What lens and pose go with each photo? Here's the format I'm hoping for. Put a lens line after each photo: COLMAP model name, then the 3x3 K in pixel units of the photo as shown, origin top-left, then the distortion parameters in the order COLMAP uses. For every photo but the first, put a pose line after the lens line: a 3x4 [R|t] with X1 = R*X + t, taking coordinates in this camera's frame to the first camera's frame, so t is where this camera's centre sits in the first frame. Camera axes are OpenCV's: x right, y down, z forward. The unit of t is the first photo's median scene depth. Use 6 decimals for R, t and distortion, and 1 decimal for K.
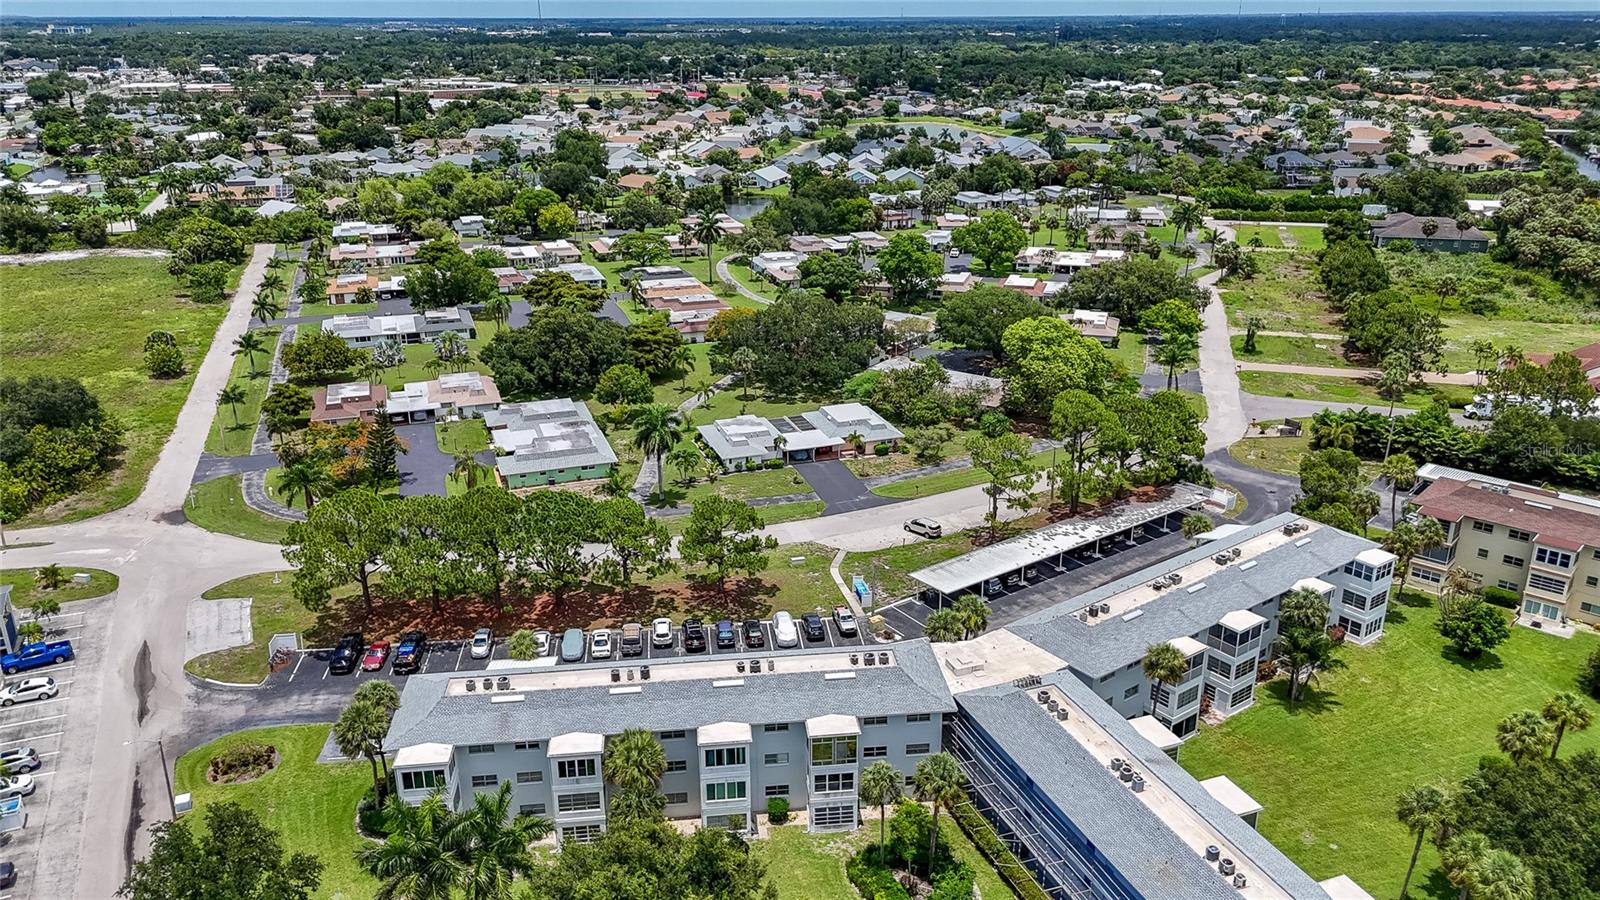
lens RADIAL K [[1186.2, 0, 800.0], [0, 1186.2, 450.0], [0, 0, 1]] dist [0.055282, -0.053326]
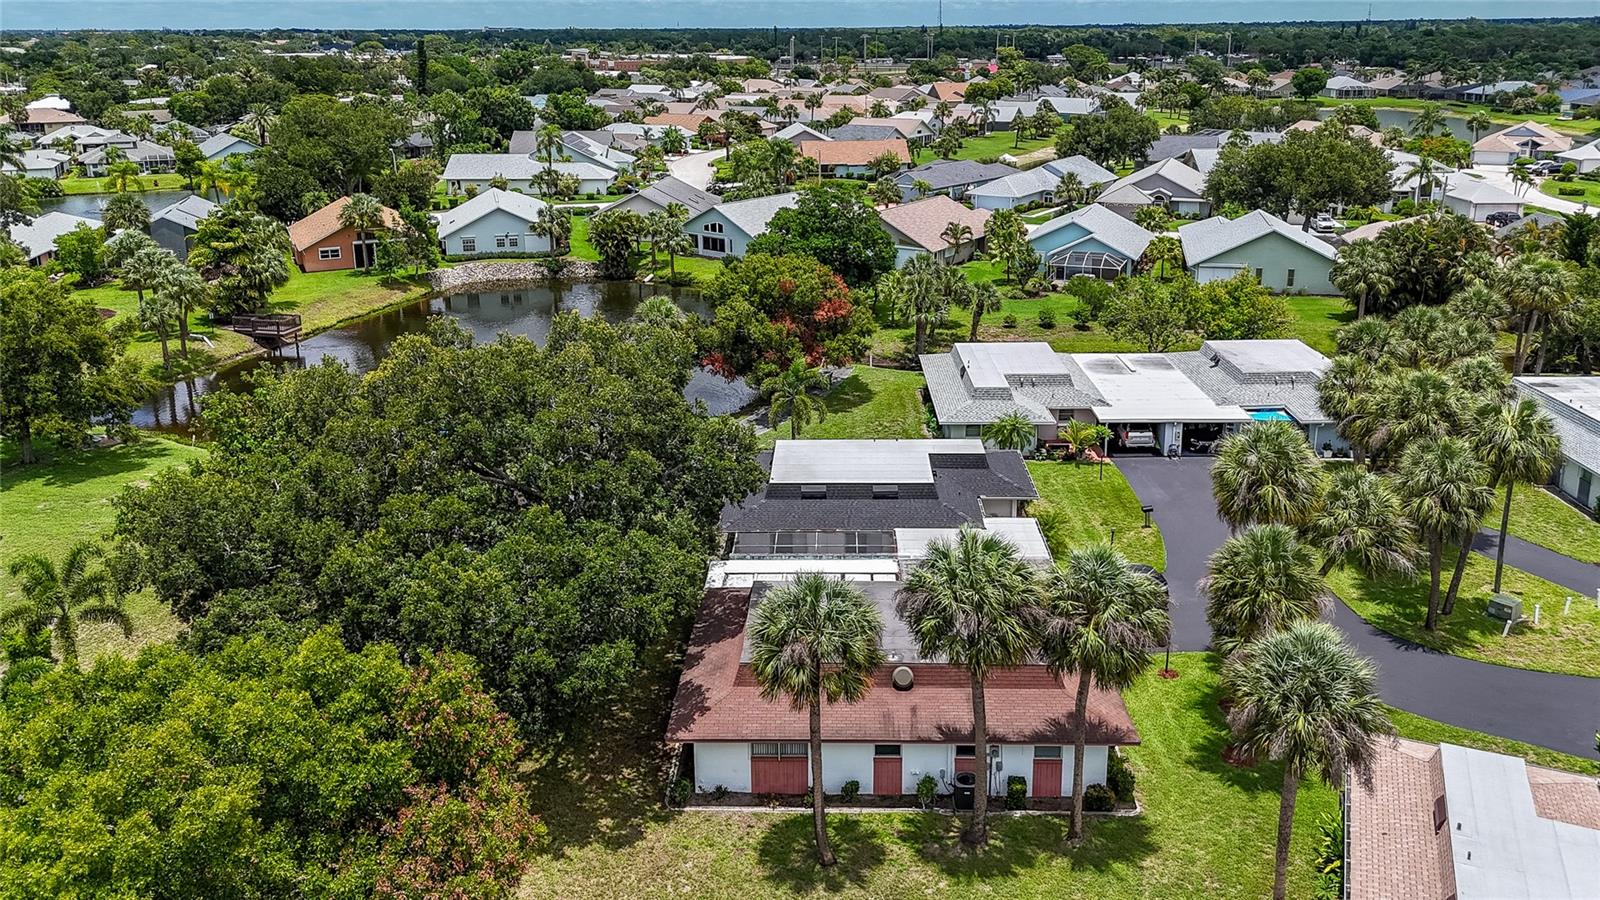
lens RADIAL K [[1186.2, 0, 800.0], [0, 1186.2, 450.0], [0, 0, 1]] dist [0.055282, -0.053326]
pose [[0.942290, 0.105821, -0.317634, 0.079916], [-0.108343, 0.994066, 0.009767, -0.172974], [0.316783, 0.025210, 0.948163, 0.703152]]
